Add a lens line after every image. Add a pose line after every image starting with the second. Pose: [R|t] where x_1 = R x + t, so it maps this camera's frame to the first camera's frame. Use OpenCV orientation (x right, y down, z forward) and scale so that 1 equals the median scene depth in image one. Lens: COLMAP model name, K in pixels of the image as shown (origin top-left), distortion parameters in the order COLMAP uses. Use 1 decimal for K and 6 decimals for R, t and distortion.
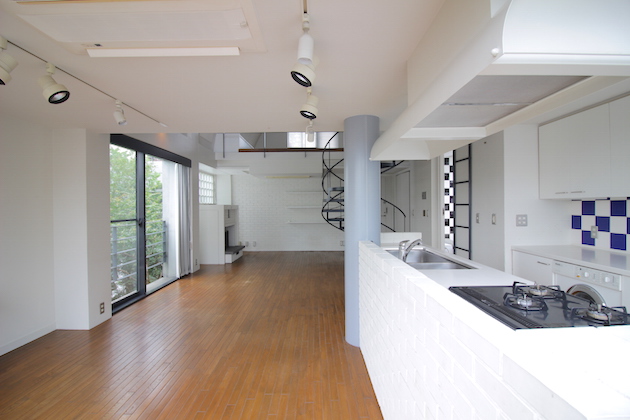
lens RADIAL K [[292.1, 0, 313.9], [0, 292.1, 206.5], [0, 0, 1]] dist [0.001082, -0.012587]
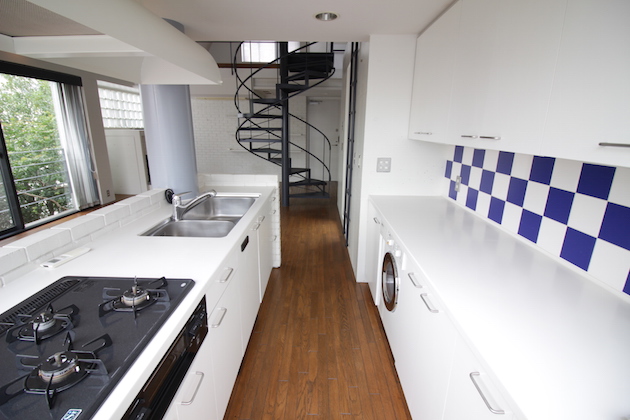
lens RADIAL K [[292.1, 0, 313.9], [0, 292.1, 206.5], [0, 0, 1]] dist [0.001082, -0.012587]
pose [[0.999594, 0.026000, -0.011656, 0.522912], [-0.022151, 0.966413, 0.256036, -0.044785], [0.017922, -0.255674, 0.966597, 0.172502]]
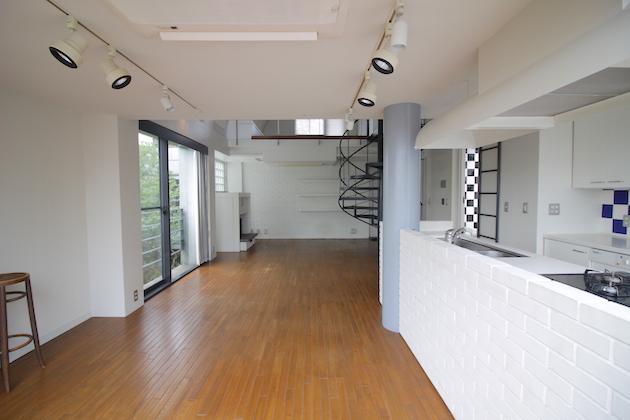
lens RADIAL K [[292.1, 0, 313.9], [0, 292.1, 206.5], [0, 0, 1]] dist [0.001082, -0.012587]
pose [[0.999943, 0.002099, 0.010489, -0.130226], [-0.002538, 0.999111, 0.042079, -0.002043], [-0.010392, -0.042104, 0.999059, 0.000697]]
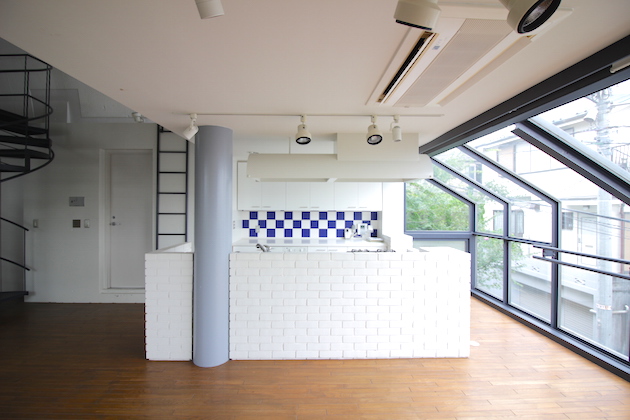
lens RADIAL K [[292.1, 0, 313.9], [0, 292.1, 206.5], [0, 0, 1]] dist [0.001082, -0.012587]
pose [[-0.014537, 0.007936, 0.999863, -0.724851], [-0.000075, 0.999968, -0.007938, -0.030386], [-0.999894, -0.000190, -0.014535, 0.618313]]
